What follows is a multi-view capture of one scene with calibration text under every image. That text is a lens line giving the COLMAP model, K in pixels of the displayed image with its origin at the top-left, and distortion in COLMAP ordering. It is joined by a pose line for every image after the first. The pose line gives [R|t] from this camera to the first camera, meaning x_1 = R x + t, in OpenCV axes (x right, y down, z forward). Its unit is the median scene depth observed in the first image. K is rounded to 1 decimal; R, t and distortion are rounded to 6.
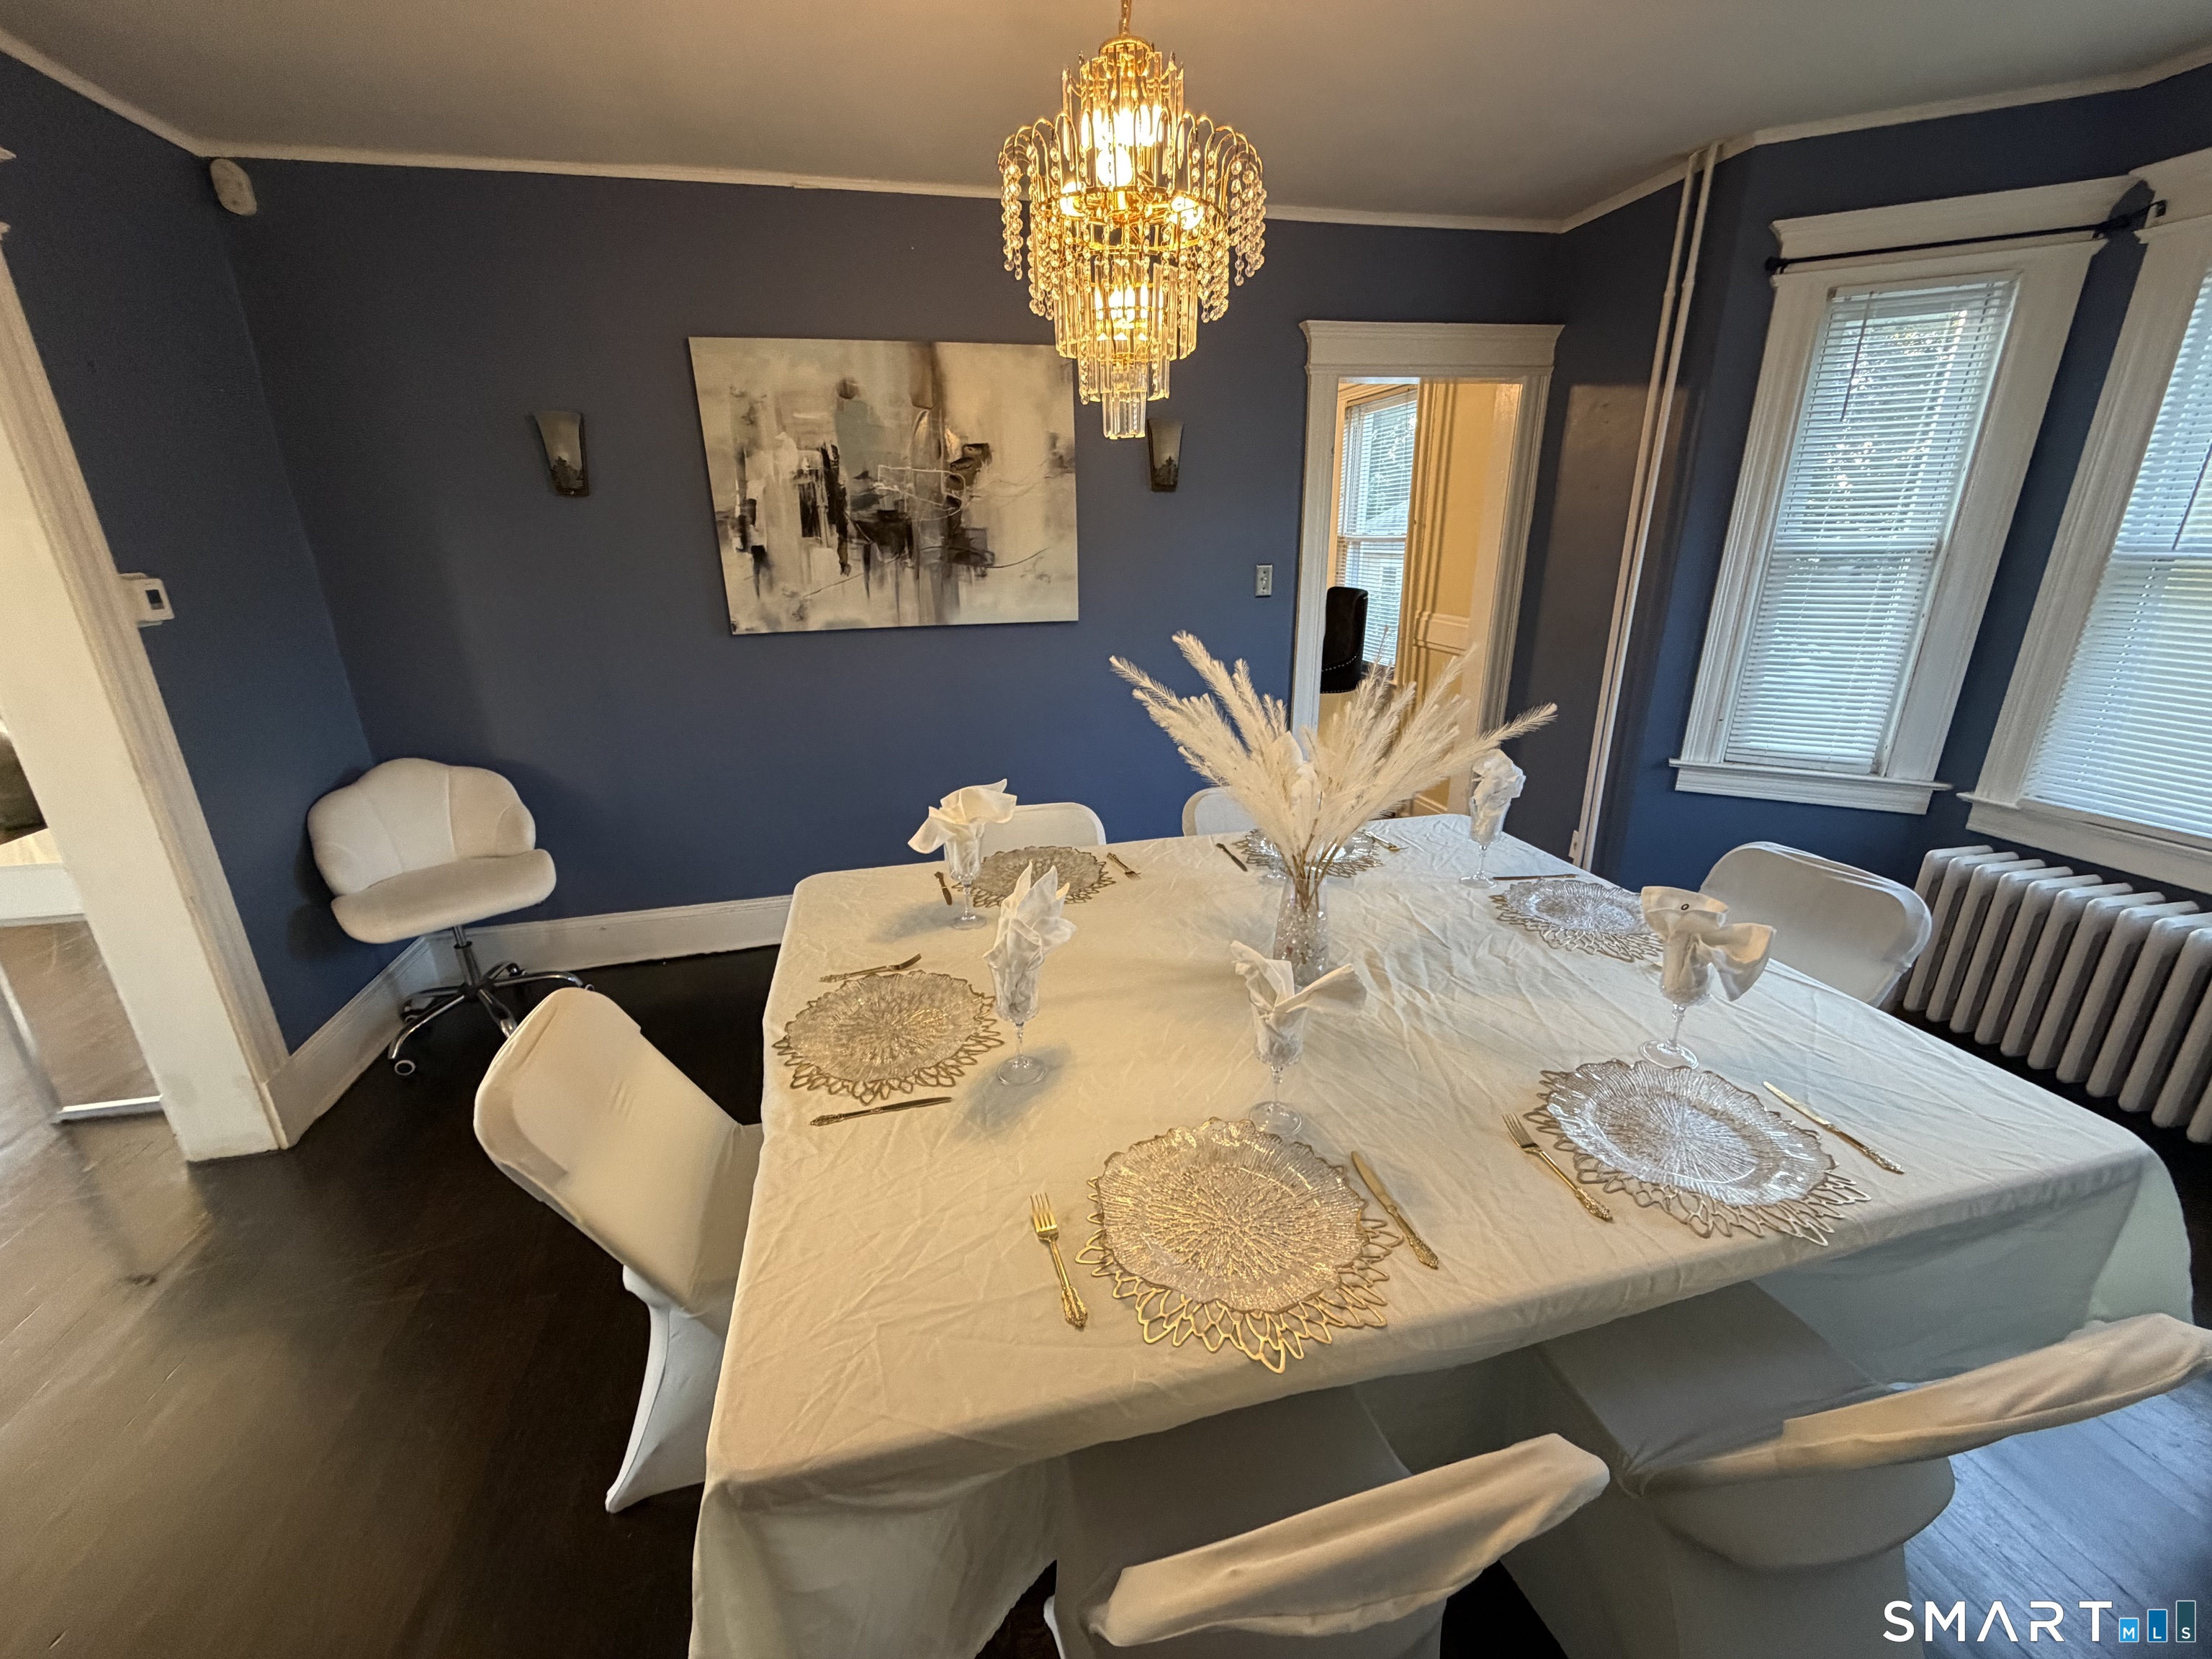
lens RADIAL K [[880.0, 0, 1101.0], [0, 880.0, 830.1], [0, 0, 1]] dist [0.000417, 0.000018]
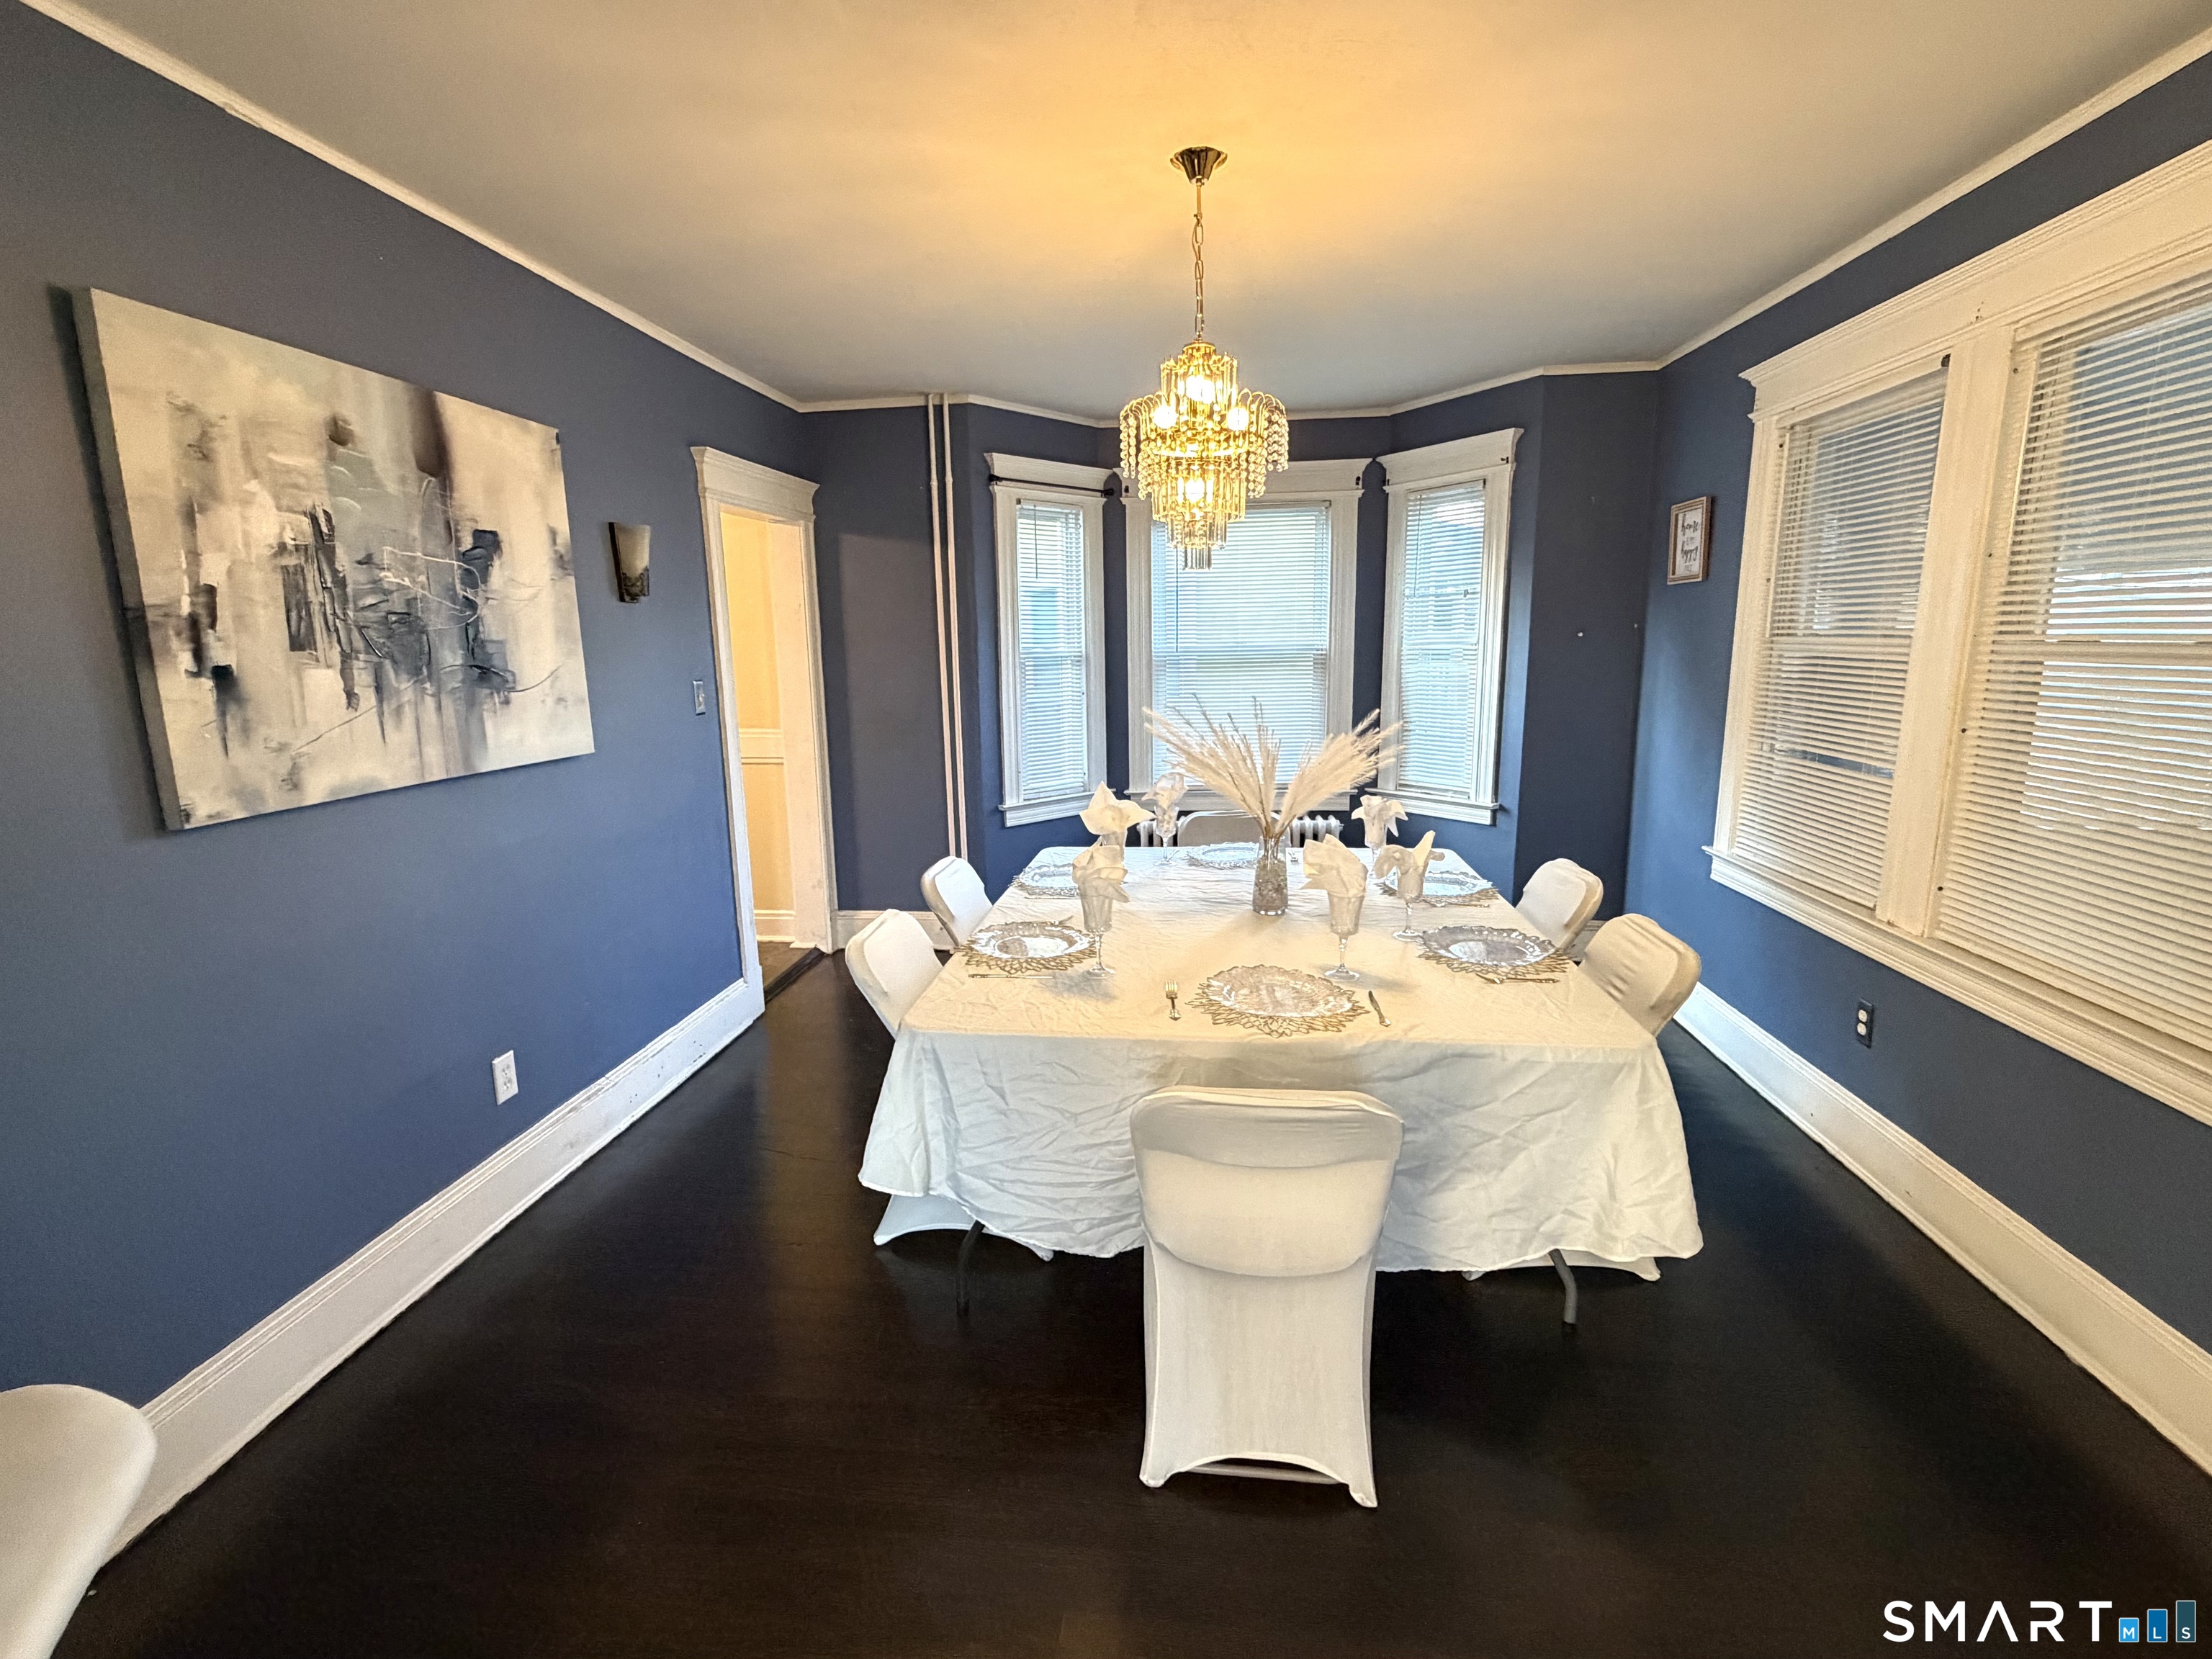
lens RADIAL K [[1017.7, 0, 1100.4], [0, 1017.7, 830.6], [0, 0, 1]] dist [-0.001404, 0.000199]
pose [[0.339064, -0.165817, 0.926035, -0.806312], [0.317773, 0.946675, 0.053162, -0.082049], [-0.885469, 0.276243, 0.373676, 0.295485]]
